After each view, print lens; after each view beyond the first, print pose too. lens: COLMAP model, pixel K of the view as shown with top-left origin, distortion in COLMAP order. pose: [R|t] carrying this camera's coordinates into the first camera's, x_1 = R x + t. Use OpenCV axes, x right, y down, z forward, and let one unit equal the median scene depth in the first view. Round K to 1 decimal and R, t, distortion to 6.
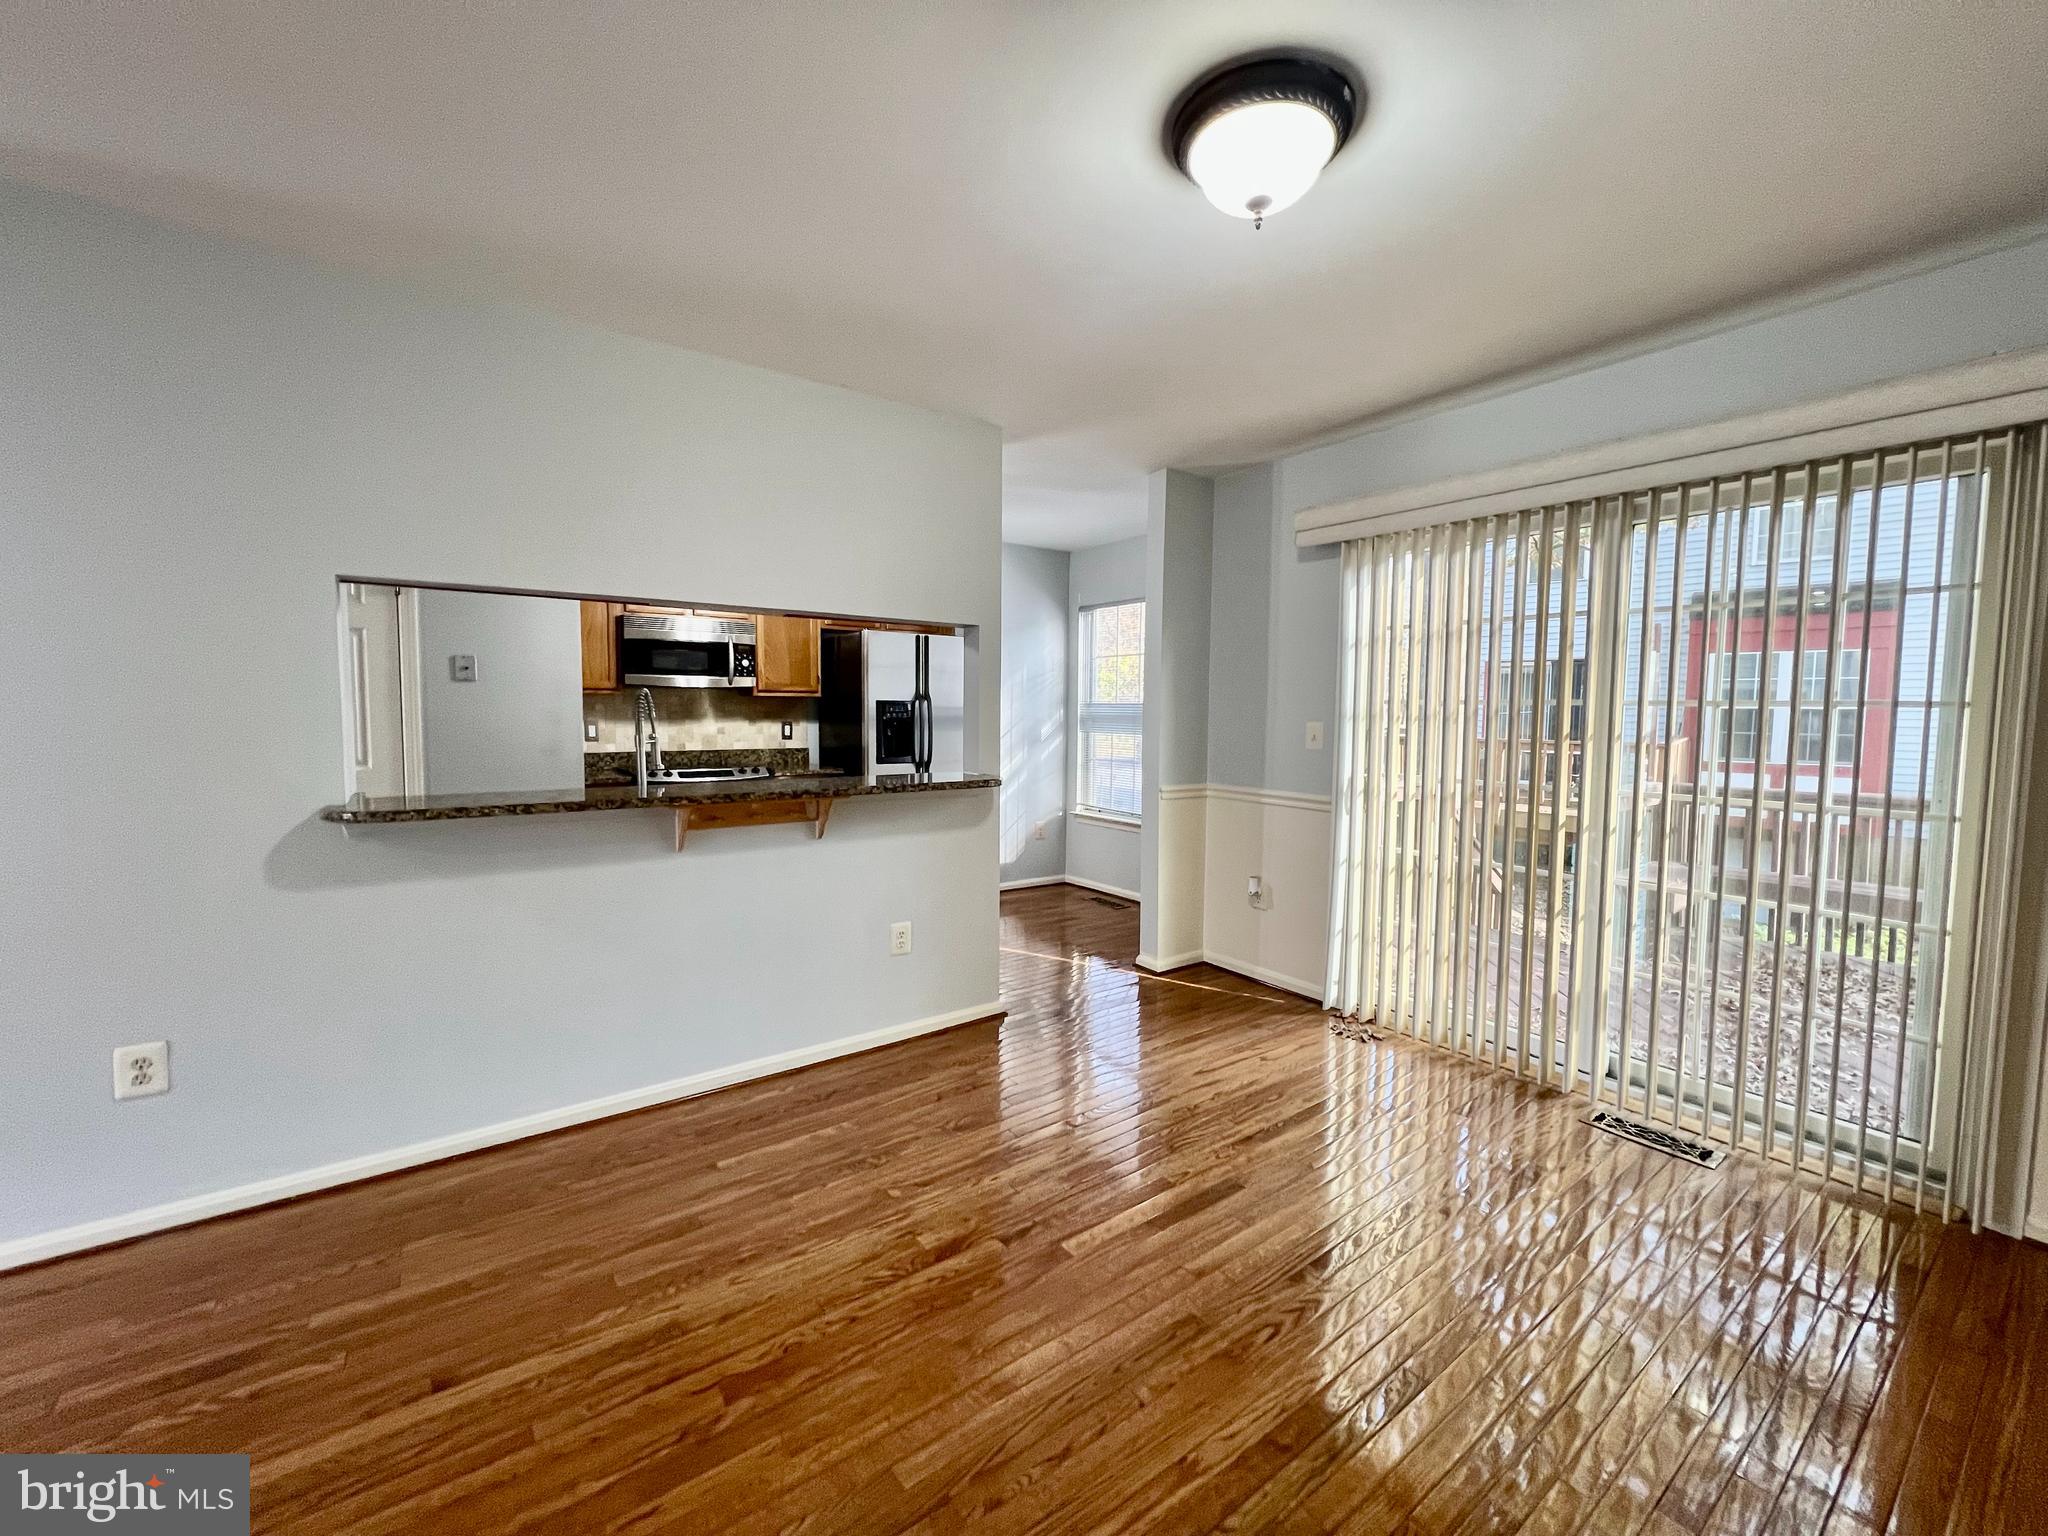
lens RADIAL K [[818.2, 0, 1023.3], [0, 818.2, 761.2], [0, 0, 1]] dist [-0.001457, -0.000056]
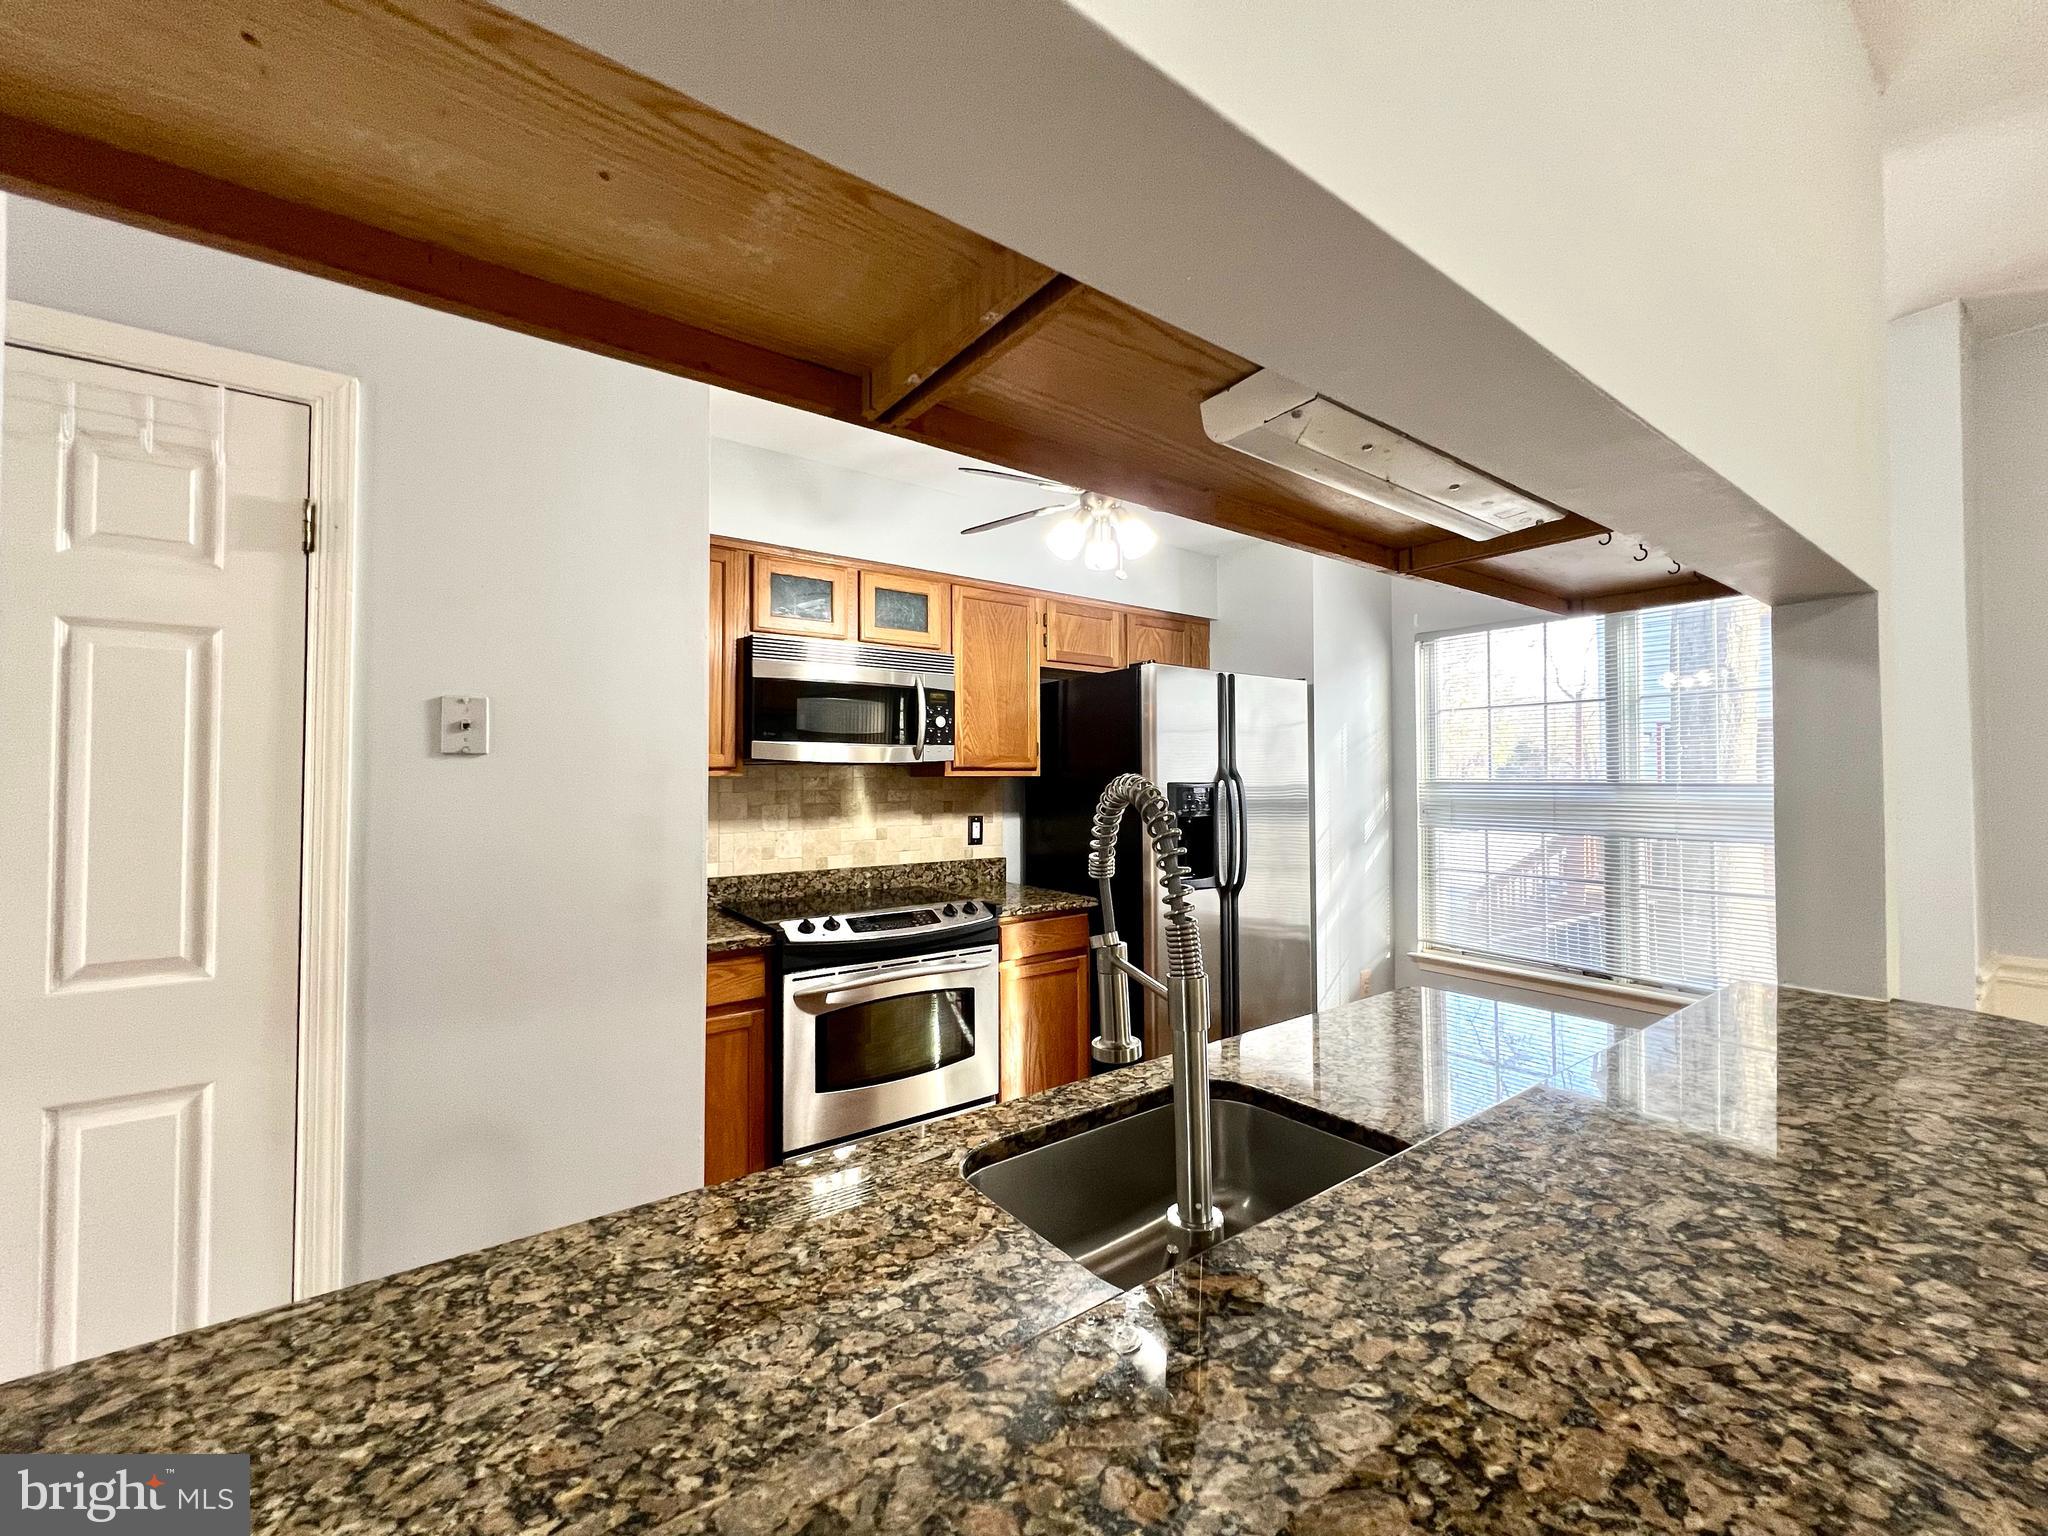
lens RADIAL K [[818.2, 0, 1023.3], [0, 818.2, 761.2], [0, 0, 1]] dist [-0.001457, -0.000056]
pose [[0.999964, -0.008154, 0.002262, -0.280626], [0.008316, 0.996356, -0.084883, -0.040783], [-0.001562, 0.084899, 0.996388, 0.412889]]
